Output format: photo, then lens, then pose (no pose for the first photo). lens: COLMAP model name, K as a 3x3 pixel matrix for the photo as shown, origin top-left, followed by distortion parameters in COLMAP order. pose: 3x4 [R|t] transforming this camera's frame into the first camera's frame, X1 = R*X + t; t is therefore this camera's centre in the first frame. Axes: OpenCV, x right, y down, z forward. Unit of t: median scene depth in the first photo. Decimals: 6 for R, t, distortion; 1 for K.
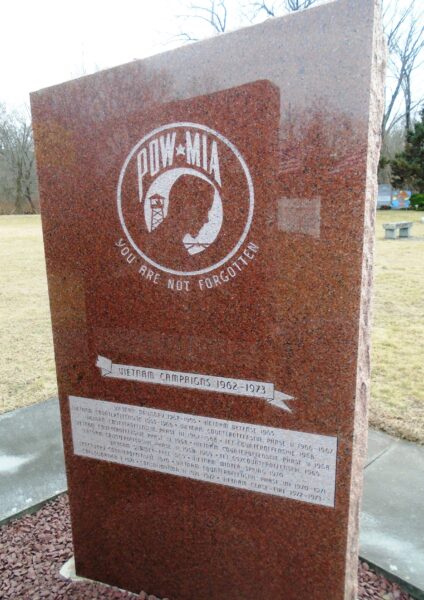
lens RADIAL K [[456.4, 0, 212.2], [0, 456.4, 302.5], [0, 0, 1]] dist [-0.007480, -0.000523]
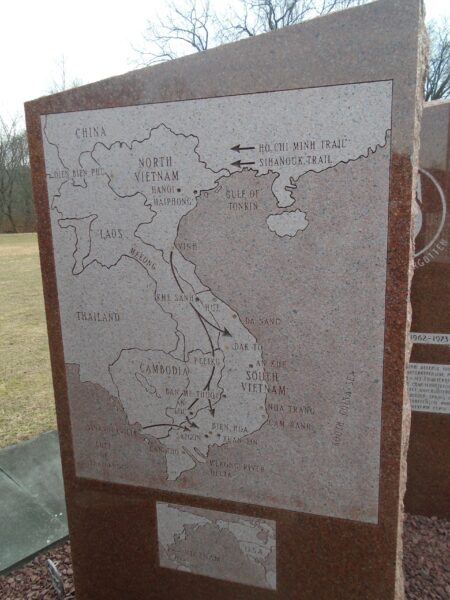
lens RADIAL K [[454.7, 0, 222.9], [0, 454.7, 299.8], [0, 0, 1]] dist [-0.005103, 0.003494]
pose [[0.998493, -0.022979, 0.049842, -0.674296], [0.024893, 0.998963, -0.038132, 0.101236], [-0.048914, 0.039315, 0.998029, -0.432212]]
